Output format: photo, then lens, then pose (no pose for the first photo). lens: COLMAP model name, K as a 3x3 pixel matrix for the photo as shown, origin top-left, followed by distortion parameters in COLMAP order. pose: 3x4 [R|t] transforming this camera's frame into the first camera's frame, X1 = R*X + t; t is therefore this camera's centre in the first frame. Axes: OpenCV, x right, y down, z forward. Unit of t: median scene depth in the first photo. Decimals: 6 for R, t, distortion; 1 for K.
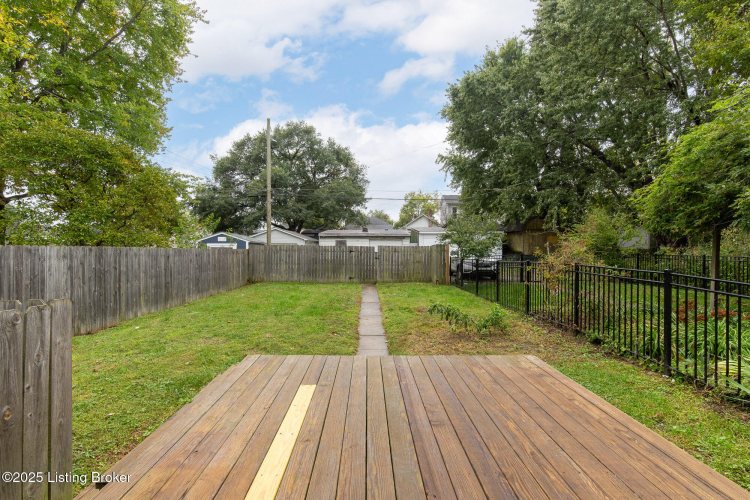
lens RADIAL K [[342.6, 0, 372.0], [0, 342.6, 250.5], [0, 0, 1]] dist [0.000567, -0.000241]
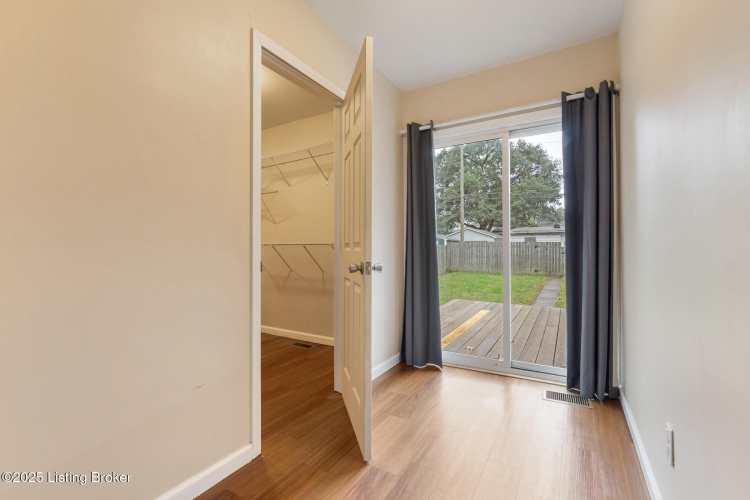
lens RADIAL K [[331.5, 0, 371.2], [0, 331.5, 248.0], [0, 0, 1]] dist [0.003318, 0.000244]
pose [[0.848332, -0.004169, -0.529449, 0.028100], [0.002591, 0.999990, -0.003723, 0.004911], [0.529459, 0.001787, 0.848334, -0.101368]]
